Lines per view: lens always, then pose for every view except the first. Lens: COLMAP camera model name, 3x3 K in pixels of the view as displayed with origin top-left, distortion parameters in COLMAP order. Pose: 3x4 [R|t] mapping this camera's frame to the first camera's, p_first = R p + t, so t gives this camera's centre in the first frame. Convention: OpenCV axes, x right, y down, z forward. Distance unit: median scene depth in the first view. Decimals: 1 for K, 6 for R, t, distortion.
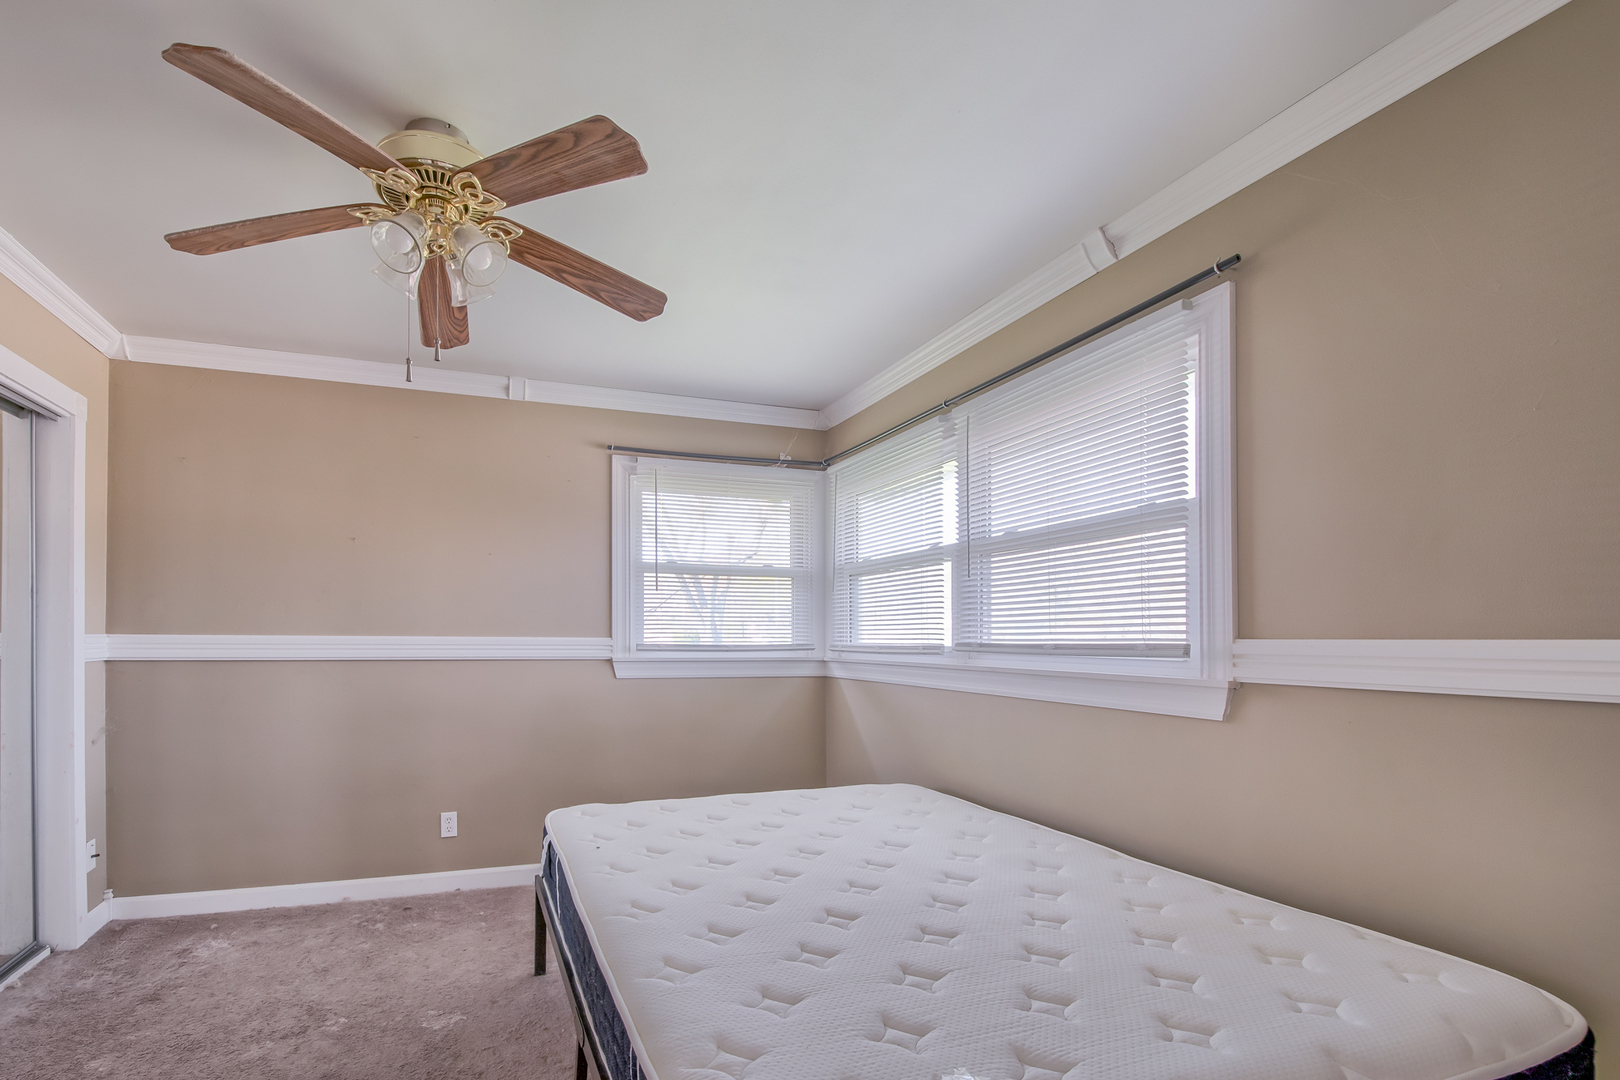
lens RADIAL K [[762.5, 0, 810.0], [0, 762.5, 540.0], [0, 0, 1]] dist [-0.000394, -0.000058]
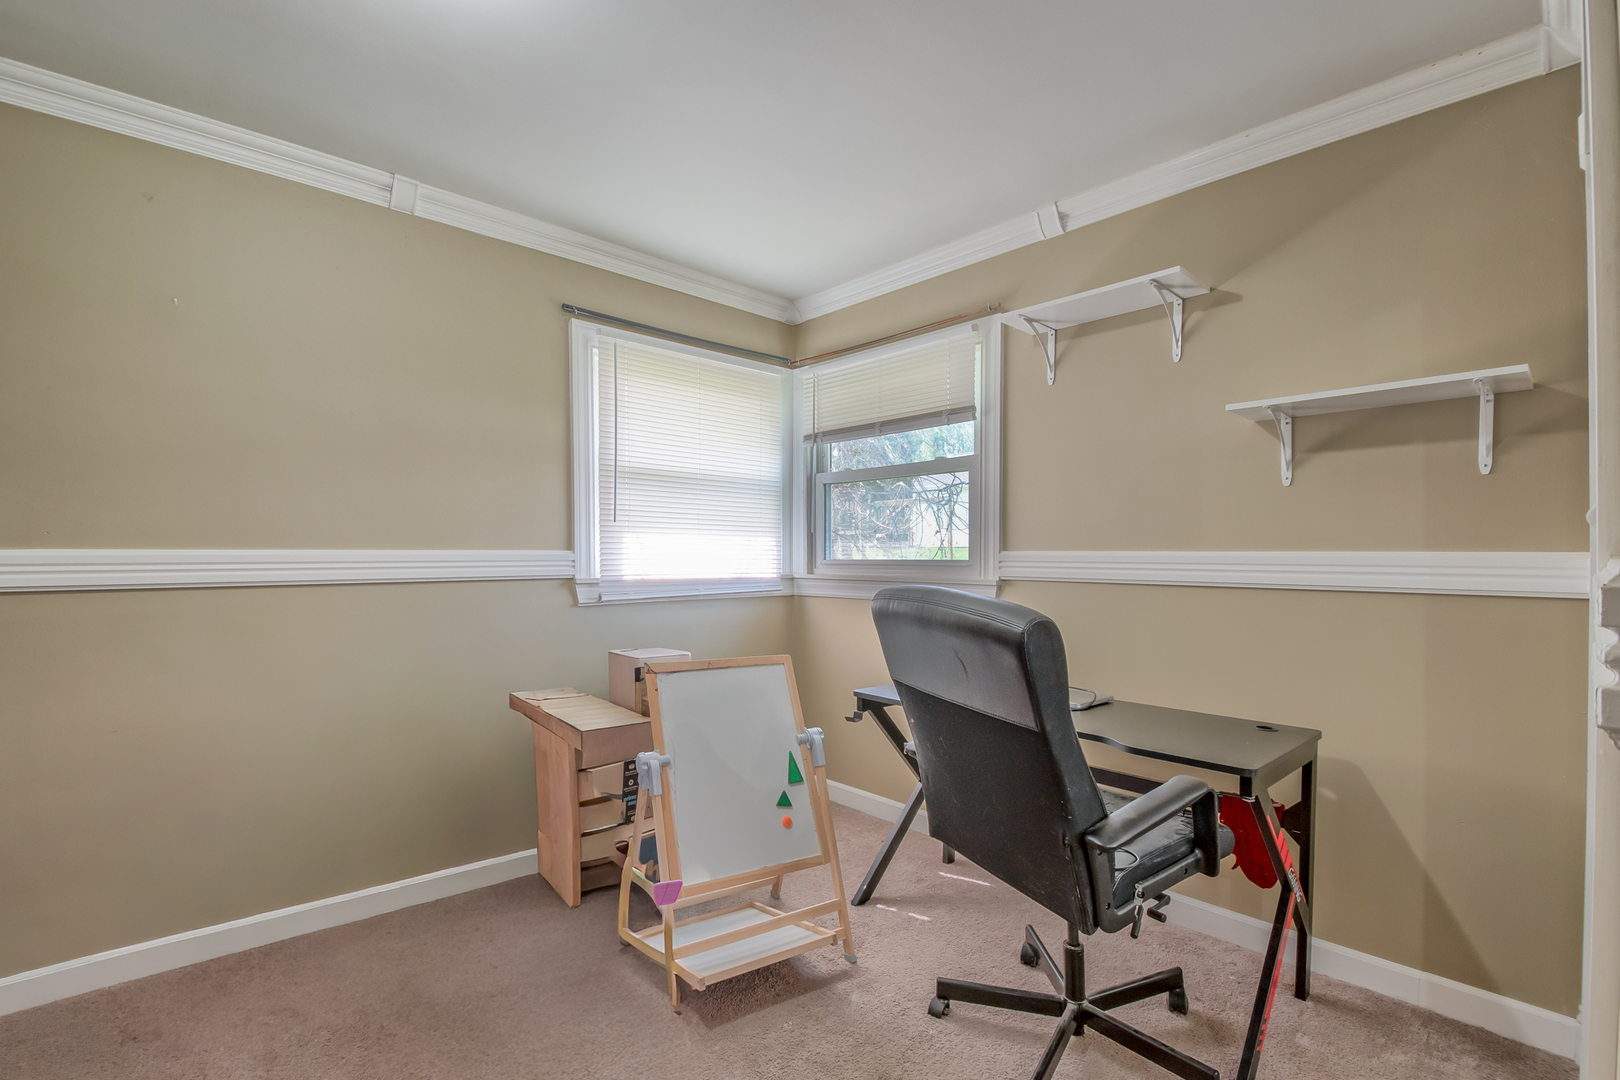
lens RADIAL K [[762.5, 0, 810.0], [0, 762.5, 540.0], [0, 0, 1]] dist [-0.000394, -0.000058]
pose [[0.804027, 0.006787, 0.594554, -0.537025], [-0.077439, 0.992613, 0.093393, 0.021513], [-0.589528, -0.121132, 0.798614, 0.204963]]
